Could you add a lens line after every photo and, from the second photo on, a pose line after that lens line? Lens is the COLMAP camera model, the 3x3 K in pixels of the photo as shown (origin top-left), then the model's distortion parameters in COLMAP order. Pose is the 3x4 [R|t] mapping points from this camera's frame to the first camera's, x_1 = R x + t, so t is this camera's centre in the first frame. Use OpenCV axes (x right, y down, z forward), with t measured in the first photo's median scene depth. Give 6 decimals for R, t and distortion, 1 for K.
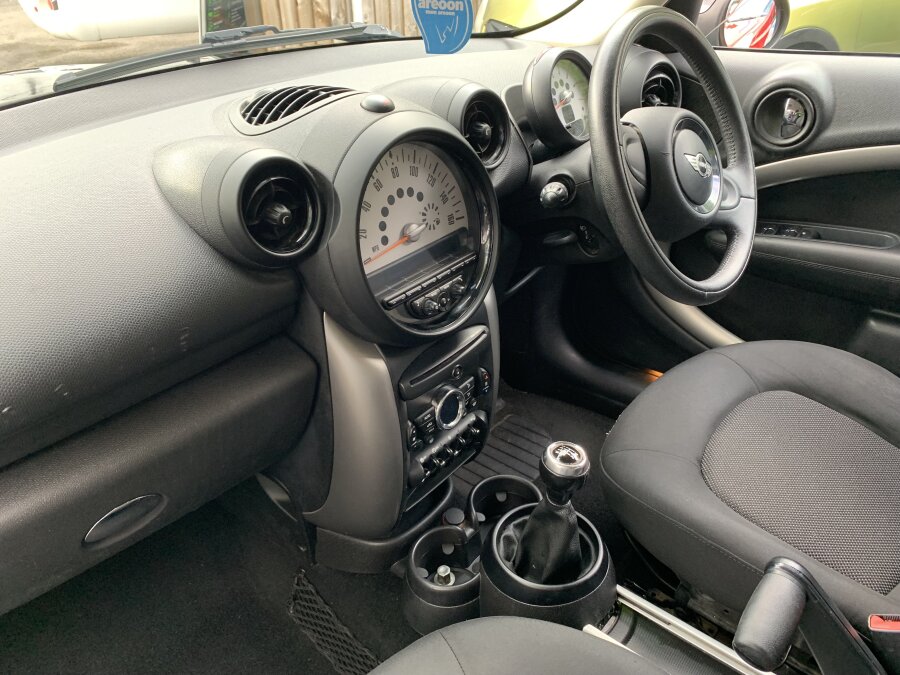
lens RADIAL K [[676.2, 0, 452.6], [0, 676.2, 335.3], [0, 0, 1]] dist [0.043749, -0.033883]
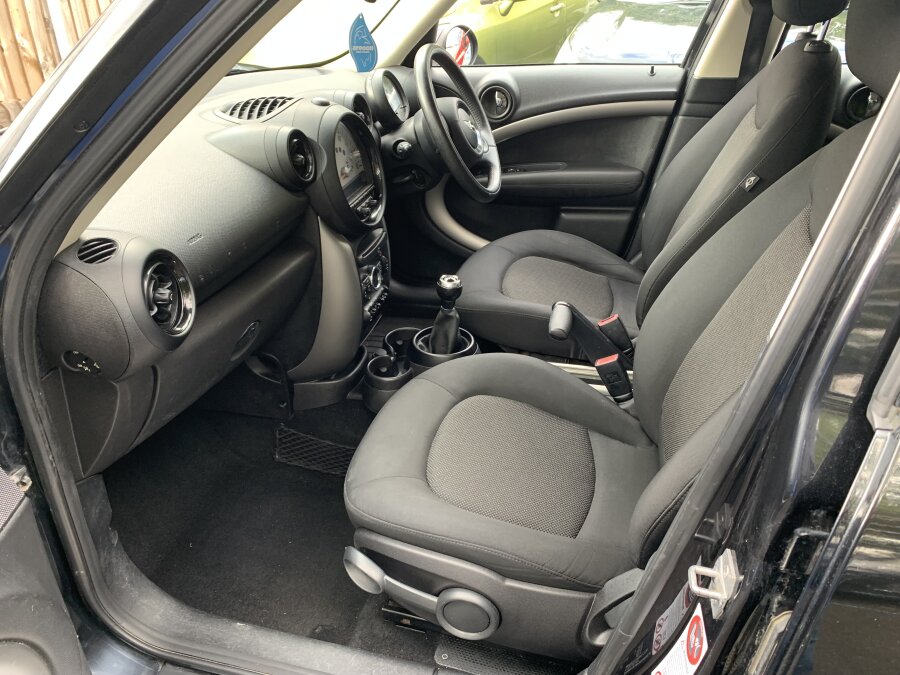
lens RADIAL K [[676.2, 0, 446.2], [0, 676.2, 337.8], [0, 0, 1]] dist [0.043749, -0.033883]
pose [[0.899593, -0.206785, 0.384671, -0.532841], [0.220722, 0.975303, 0.008105, 0.283288], [-0.376847, 0.077614, 0.923018, -0.641323]]
